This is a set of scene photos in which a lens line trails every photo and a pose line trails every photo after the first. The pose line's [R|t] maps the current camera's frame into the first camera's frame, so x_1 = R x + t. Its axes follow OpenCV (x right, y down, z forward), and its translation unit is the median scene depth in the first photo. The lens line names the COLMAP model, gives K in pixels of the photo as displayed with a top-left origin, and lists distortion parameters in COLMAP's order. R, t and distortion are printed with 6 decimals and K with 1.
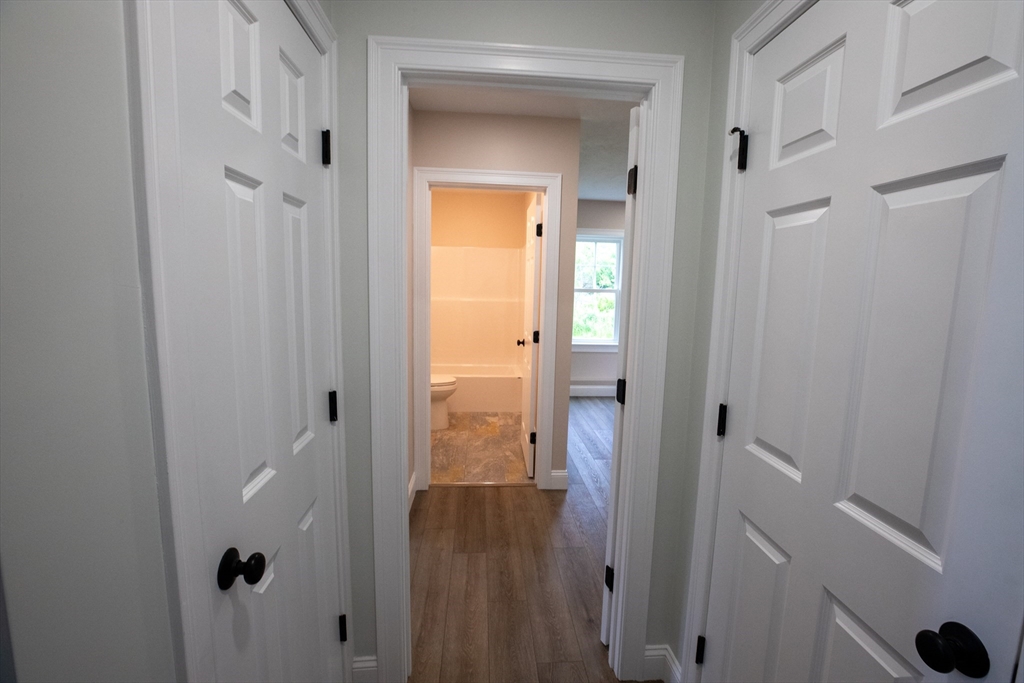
lens RADIAL K [[467.5, 0, 521.4], [0, 467.5, 340.3], [0, 0, 1]] dist [-0.046421, 0.014168]
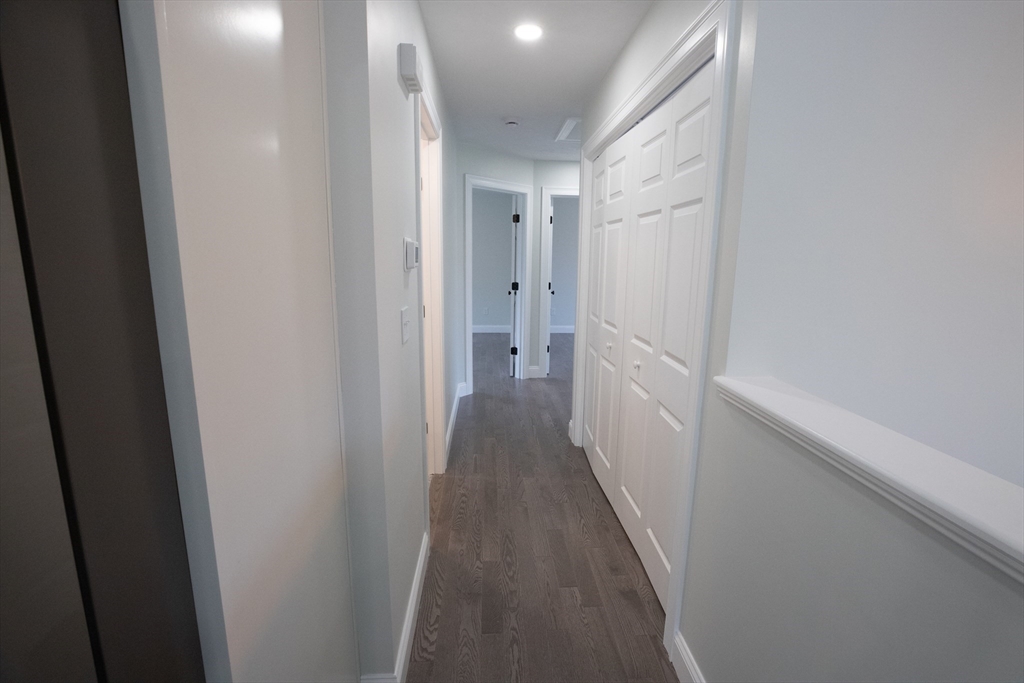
lens RADIAL K [[467.5, 0, 521.4], [0, 467.5, 340.3], [0, 0, 1]] dist [-0.046421, 0.014168]
pose [[0.999673, -0.009019, -0.023930, 0.098472], [0.010404, 0.998241, 0.058371, 0.133071], [0.023361, -0.058601, 0.998008, -1.029524]]
